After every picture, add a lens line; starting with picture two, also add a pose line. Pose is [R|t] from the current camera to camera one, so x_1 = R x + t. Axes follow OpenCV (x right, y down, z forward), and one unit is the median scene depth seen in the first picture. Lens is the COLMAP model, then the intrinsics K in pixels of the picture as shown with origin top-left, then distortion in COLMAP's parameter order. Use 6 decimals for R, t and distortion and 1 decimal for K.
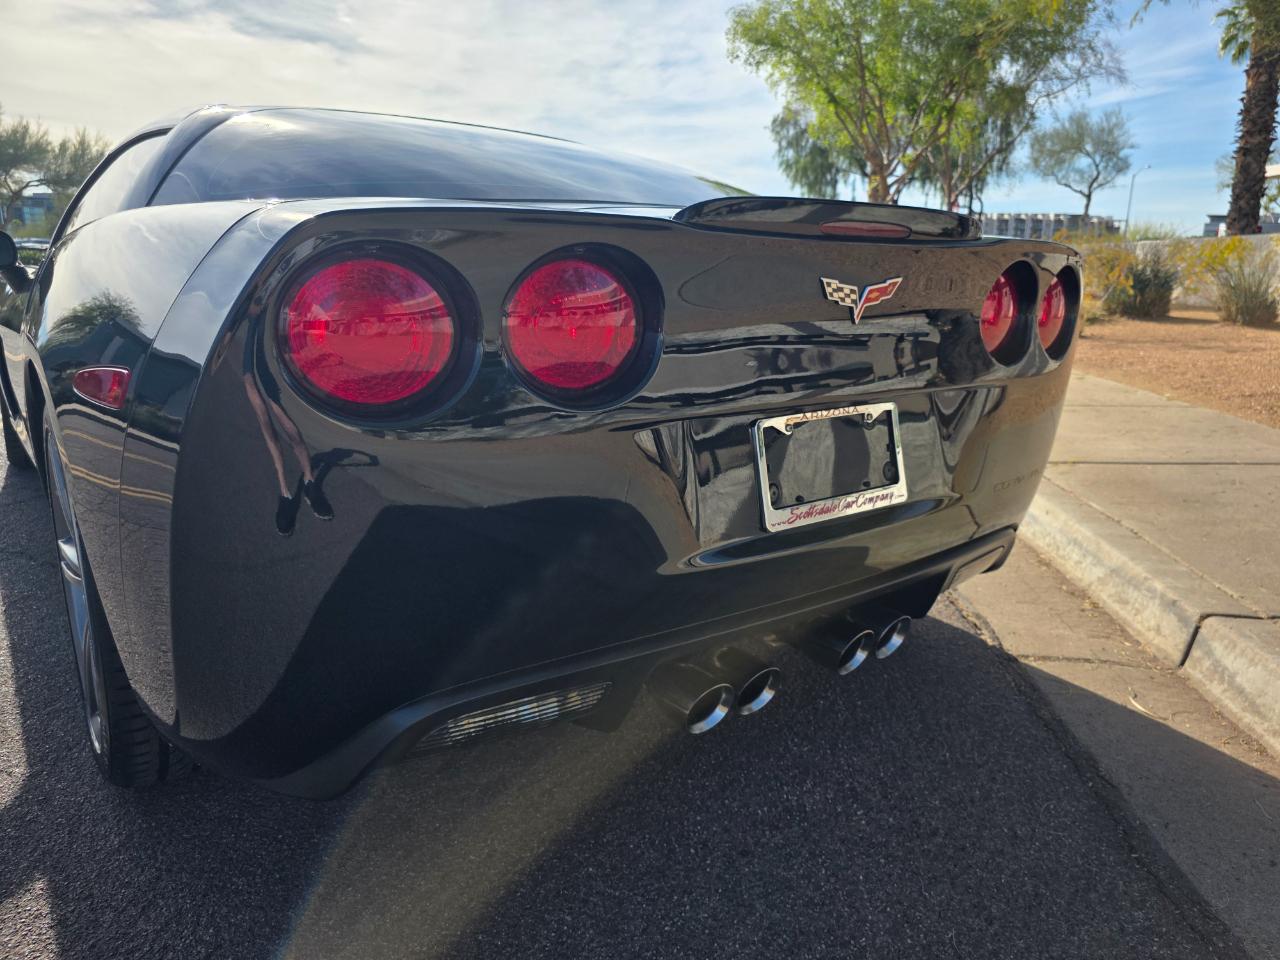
lens RADIAL K [[866.5, 0, 659.2], [0, 866.5, 474.2], [0, 0, 1]] dist [0.019941, -0.020958]
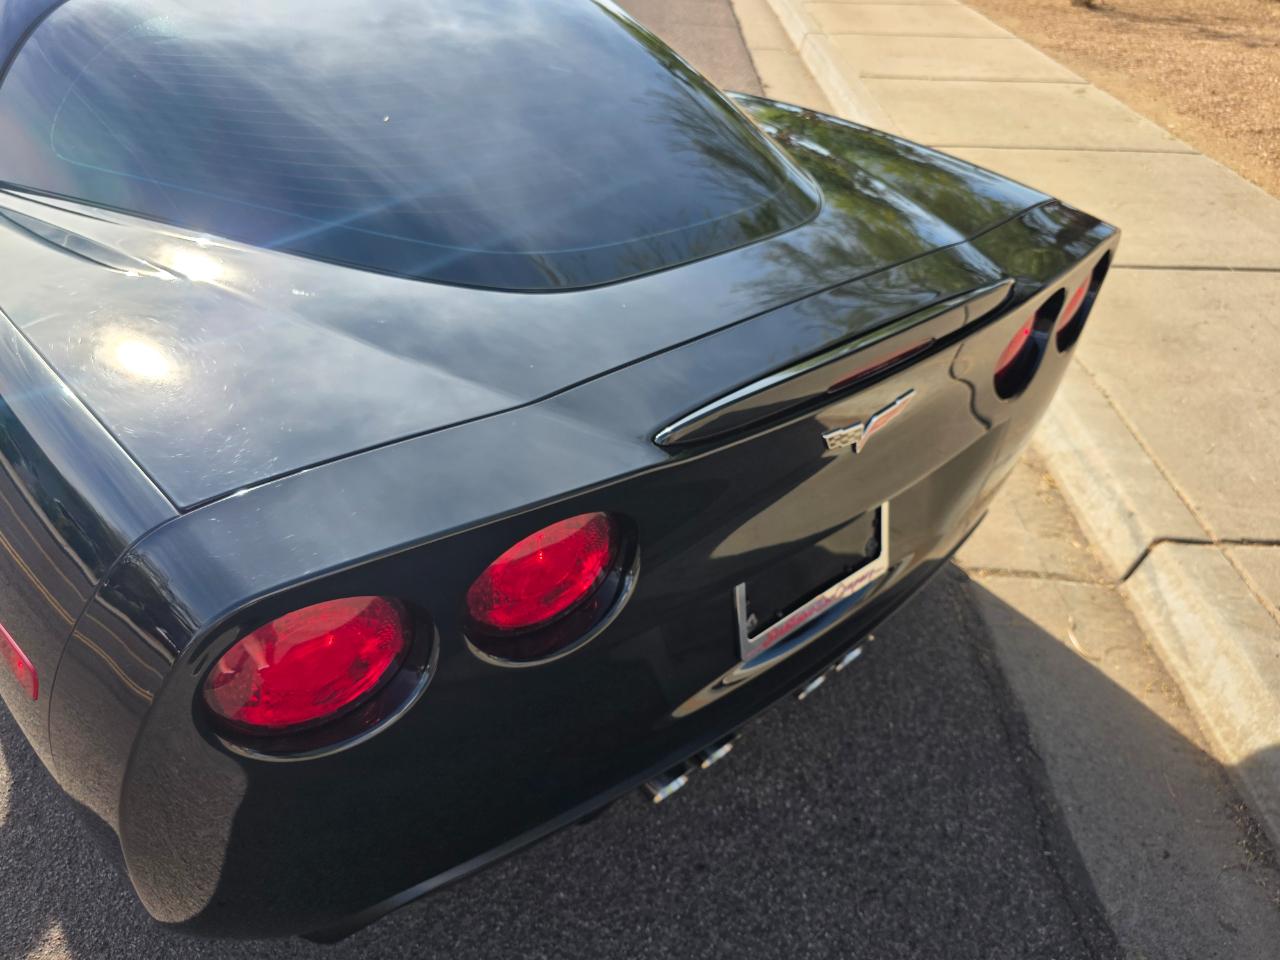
lens RADIAL K [[866.5, 0, 636.6], [0, 866.5, 488.2], [0, 0, 1]] dist [0.019941, -0.020958]
pose [[0.999364, 0.001282, 0.035650, -0.021788], [-0.015110, 0.920494, 0.390464, -0.416146], [-0.032315, -0.390754, 0.919928, 0.168226]]
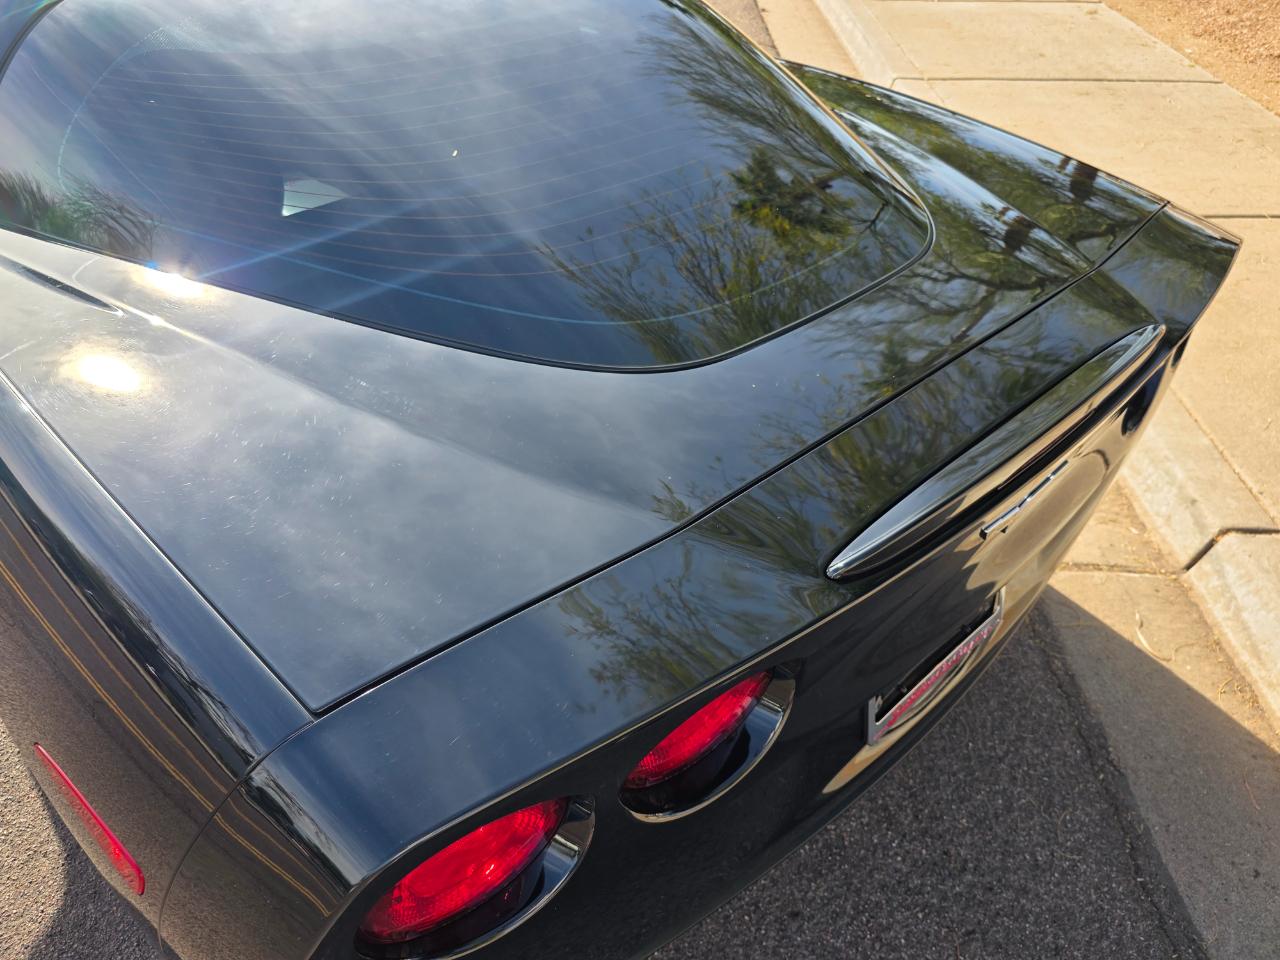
lens RADIAL K [[866.5, 0, 645.6], [0, 866.5, 489.7], [0, 0, 1]] dist [0.019941, -0.020958]
pose [[0.997562, -0.032732, 0.061641, -0.127604], [0.000256, 0.884917, 0.465748, -0.503101], [-0.069792, -0.464596, 0.882768, 0.295733]]
